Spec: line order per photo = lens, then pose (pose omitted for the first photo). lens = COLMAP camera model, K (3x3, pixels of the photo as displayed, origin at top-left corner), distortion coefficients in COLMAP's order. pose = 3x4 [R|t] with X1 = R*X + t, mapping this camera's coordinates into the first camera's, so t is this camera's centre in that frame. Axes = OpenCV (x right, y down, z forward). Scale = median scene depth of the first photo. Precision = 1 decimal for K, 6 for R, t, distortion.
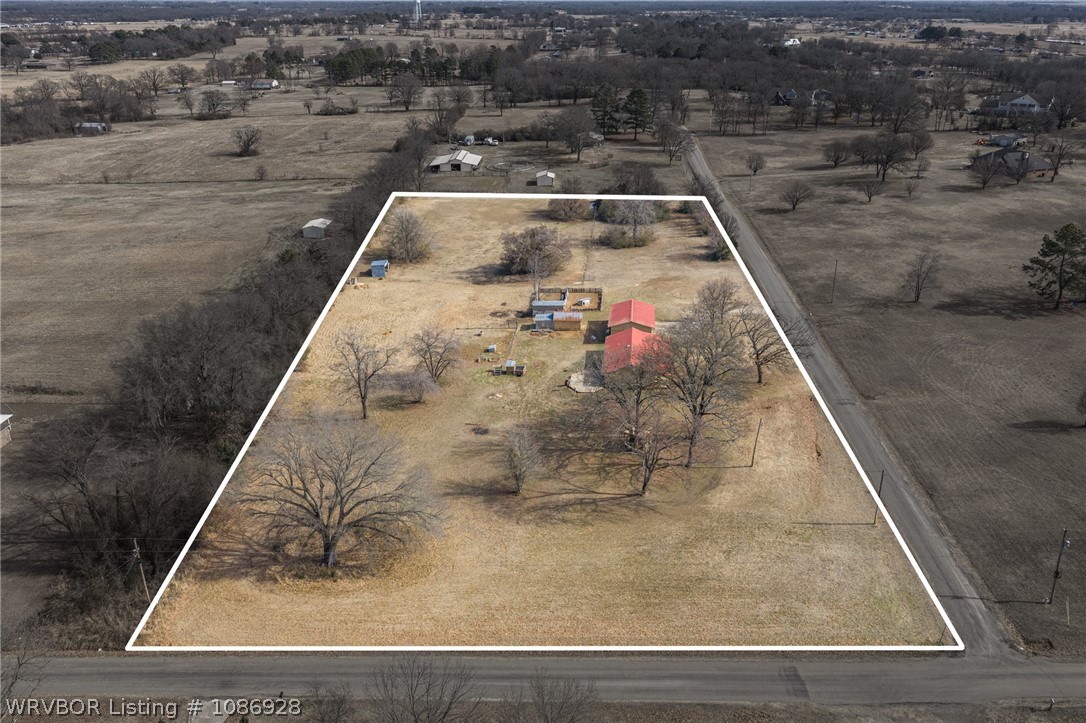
lens RADIAL K [[896.2, 0, 542.6], [0, 896.2, 363.7], [0, 0, 1]] dist [0.019946, -0.030336]
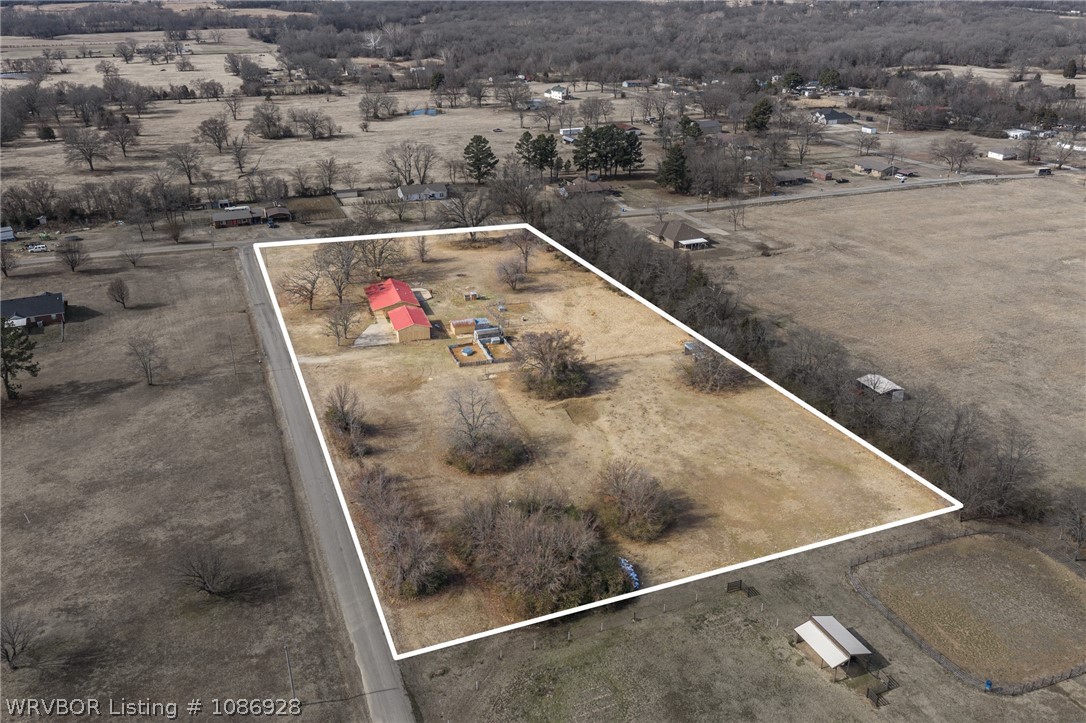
lens RADIAL K [[896.2, 0, 542.8], [0, 896.2, 366.6], [0, 0, 1]] dist [0.019946, -0.030336]
pose [[-0.914397, 0.177925, -0.363623, 0.331064], [-0.145761, 0.693282, 0.705772, -0.769210], [0.377667, 0.698358, -0.608000, 1.566263]]
